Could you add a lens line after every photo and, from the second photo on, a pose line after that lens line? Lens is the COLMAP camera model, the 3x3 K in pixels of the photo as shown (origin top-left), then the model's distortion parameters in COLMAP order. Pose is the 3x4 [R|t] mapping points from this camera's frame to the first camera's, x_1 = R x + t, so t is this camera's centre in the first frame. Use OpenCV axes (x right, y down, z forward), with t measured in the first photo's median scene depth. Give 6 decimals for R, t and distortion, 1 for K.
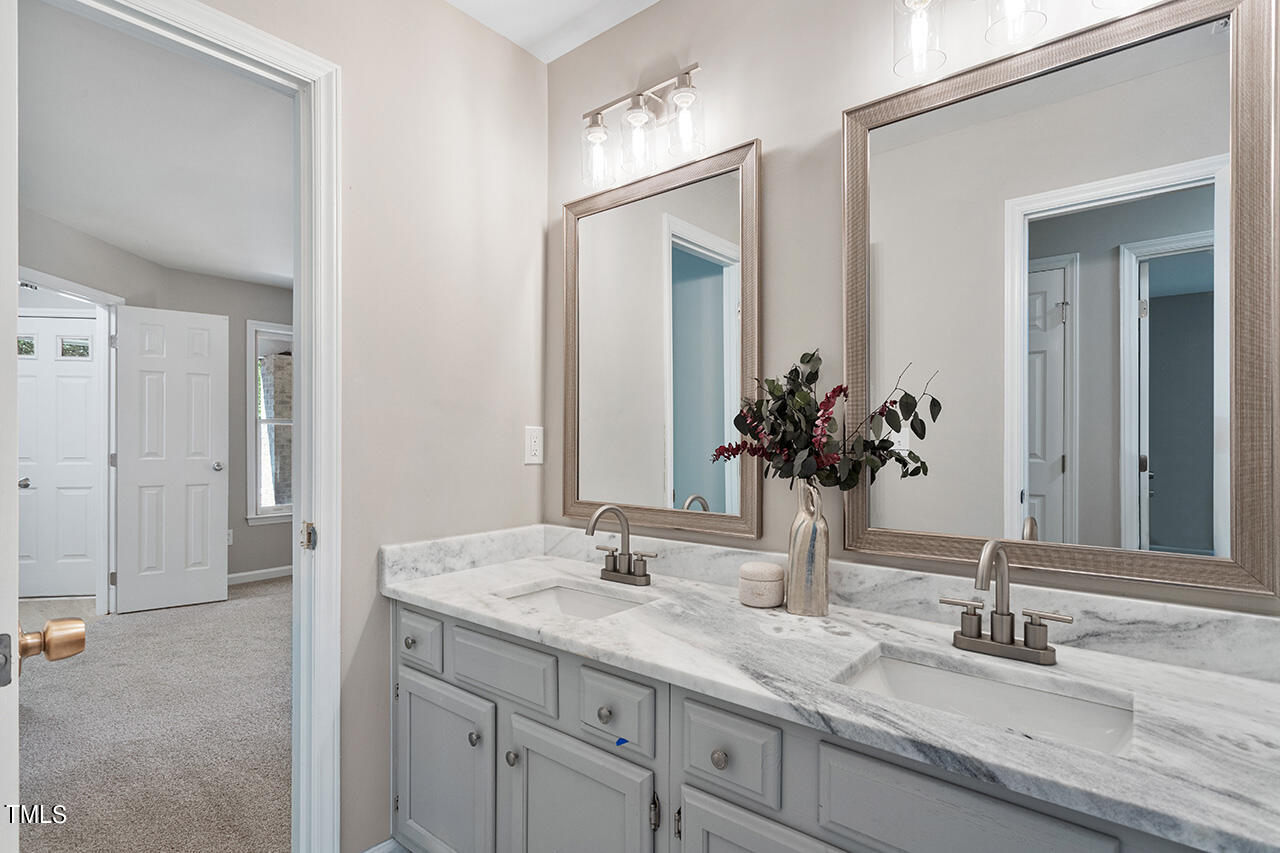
lens RADIAL K [[624.3, 0, 645.8], [0, 624.3, 411.2], [0, 0, 1]] dist [0.006083, 0.000433]
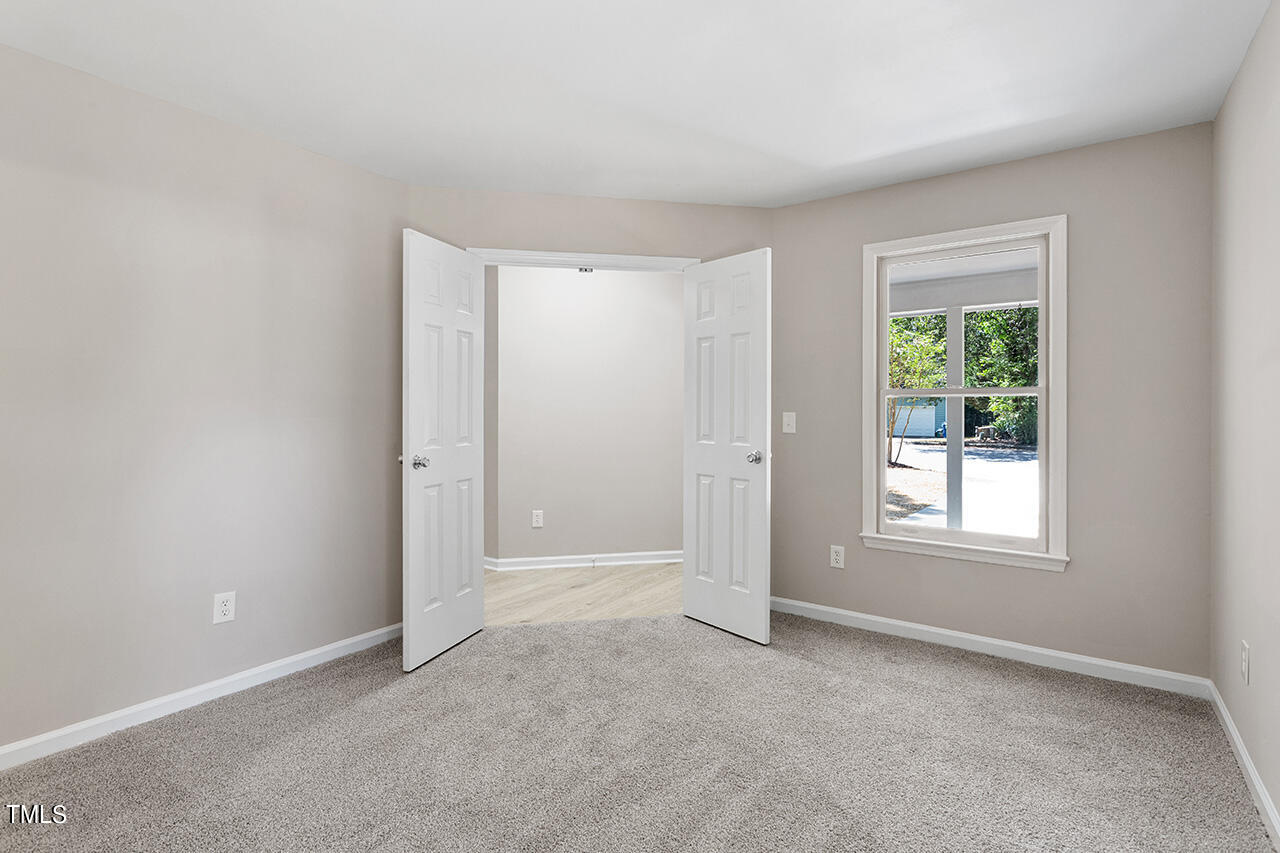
lens RADIAL K [[624.3, 0, 645.8], [0, 624.3, 411.2], [0, 0, 1]] dist [0.006083, 0.000433]
pose [[0.086436, 0.001141, -0.996257, 0.027989], [0.033453, 0.999432, 0.004047, 0.028663], [0.995696, -0.033677, 0.086348, 0.824048]]
